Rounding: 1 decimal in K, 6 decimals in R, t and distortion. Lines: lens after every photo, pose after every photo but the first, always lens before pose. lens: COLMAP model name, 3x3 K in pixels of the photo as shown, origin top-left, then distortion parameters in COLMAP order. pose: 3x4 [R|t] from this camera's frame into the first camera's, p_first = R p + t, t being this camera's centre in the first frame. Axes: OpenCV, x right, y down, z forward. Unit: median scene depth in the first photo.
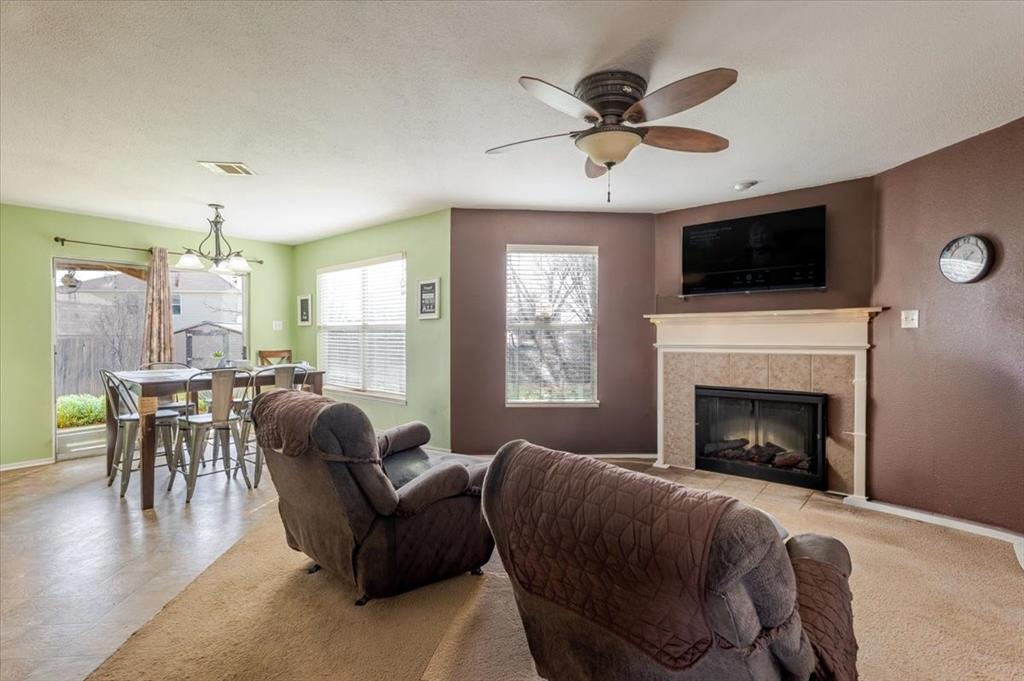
lens RADIAL K [[473.7, 0, 512.0], [0, 473.7, 340.5], [0, 0, 1]] dist [0.000054, -0.000589]
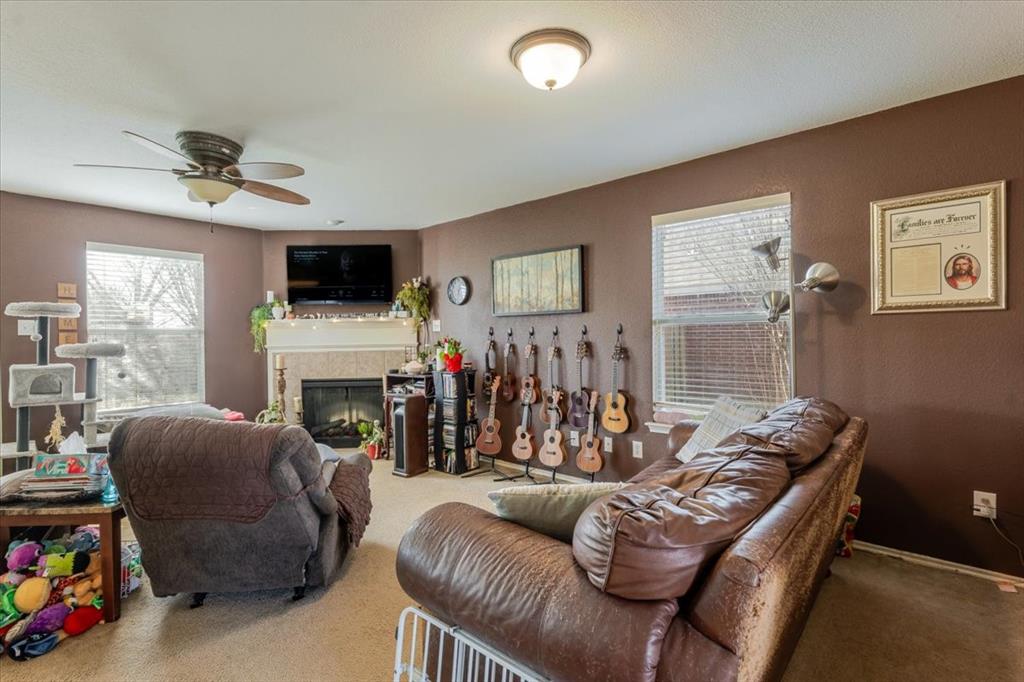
lens RADIAL K [[473.7, 0, 512.0], [0, 473.7, 341.0], [0, 0, 1]] dist [0.000054, -0.000589]
pose [[0.730593, -0.016625, 0.682610, -0.042995], [0.019584, 0.999802, 0.003389, 0.003846], [-0.682532, 0.010893, 0.730775, -0.261346]]
